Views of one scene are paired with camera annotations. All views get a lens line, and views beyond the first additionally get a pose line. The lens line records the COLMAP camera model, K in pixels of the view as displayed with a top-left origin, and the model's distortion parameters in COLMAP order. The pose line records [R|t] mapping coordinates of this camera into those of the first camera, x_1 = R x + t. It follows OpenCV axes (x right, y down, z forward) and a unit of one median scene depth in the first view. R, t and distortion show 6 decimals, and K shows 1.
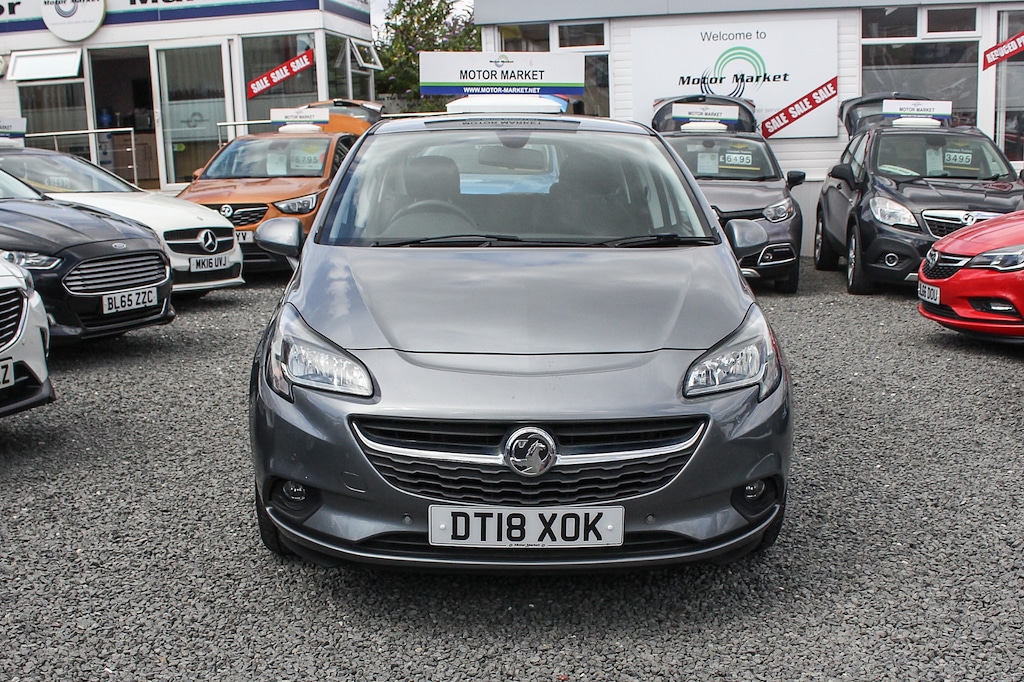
lens RADIAL K [[1318.6, 0, 599.8], [0, 1318.6, 340.2], [0, 0, 1]] dist [-0.172120, 0.121950]
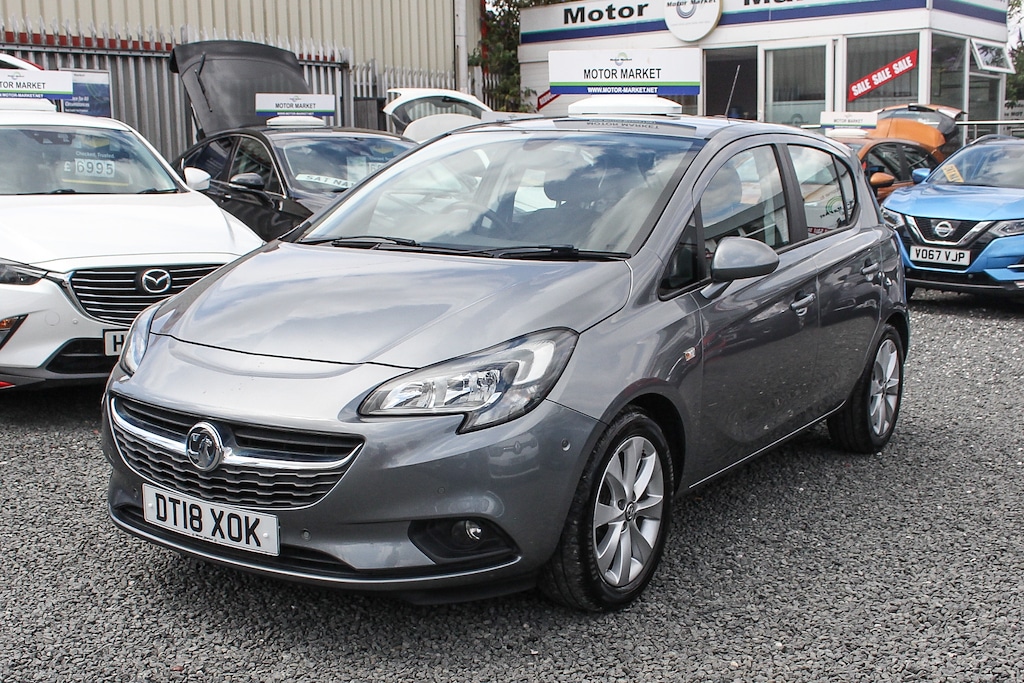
lens RADIAL K [[1373.3, 0, 587.0], [0, 1373.3, 370.5], [0, 0, 1]] dist [-0.163714, 0.027629]
pose [[0.819173, 0.106252, -0.563619, 0.478451], [-0.100206, 0.994090, 0.041763, -0.029370], [0.564725, 0.022267, 0.824979, 0.183536]]
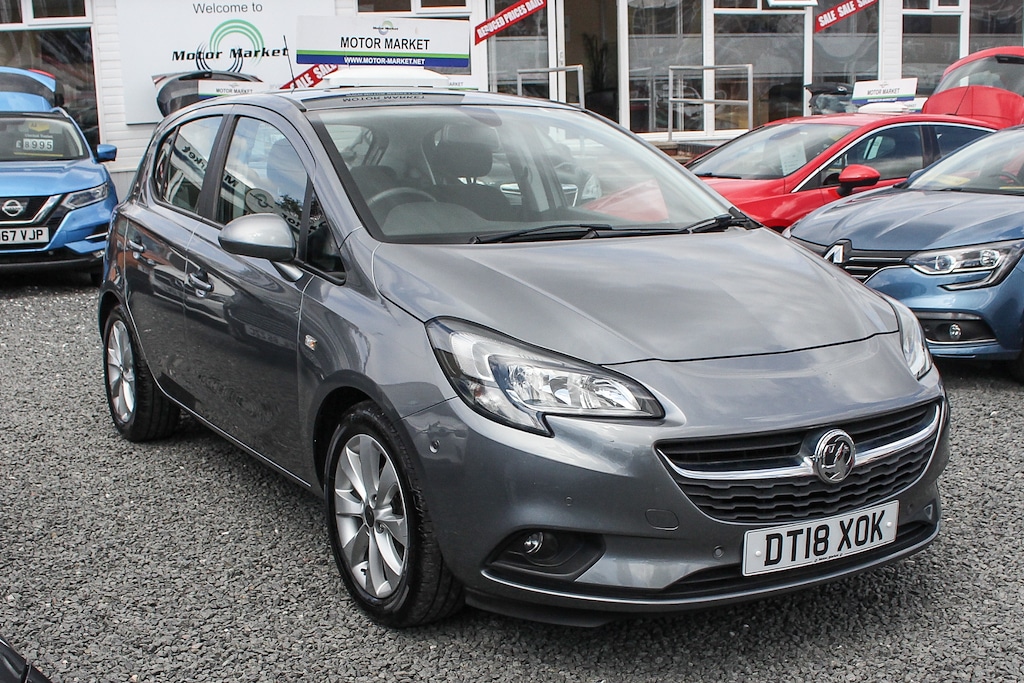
lens RADIAL K [[1318.6, 0, 599.8], [0, 1318.6, 340.7], [0, 0, 1]] dist [-0.172120, 0.121950]
pose [[0.867420, -0.084413, 0.490364, -0.394204], [0.075384, 0.996423, 0.038178, -0.027035], [-0.491833, 0.003849, 0.870681, 0.171865]]
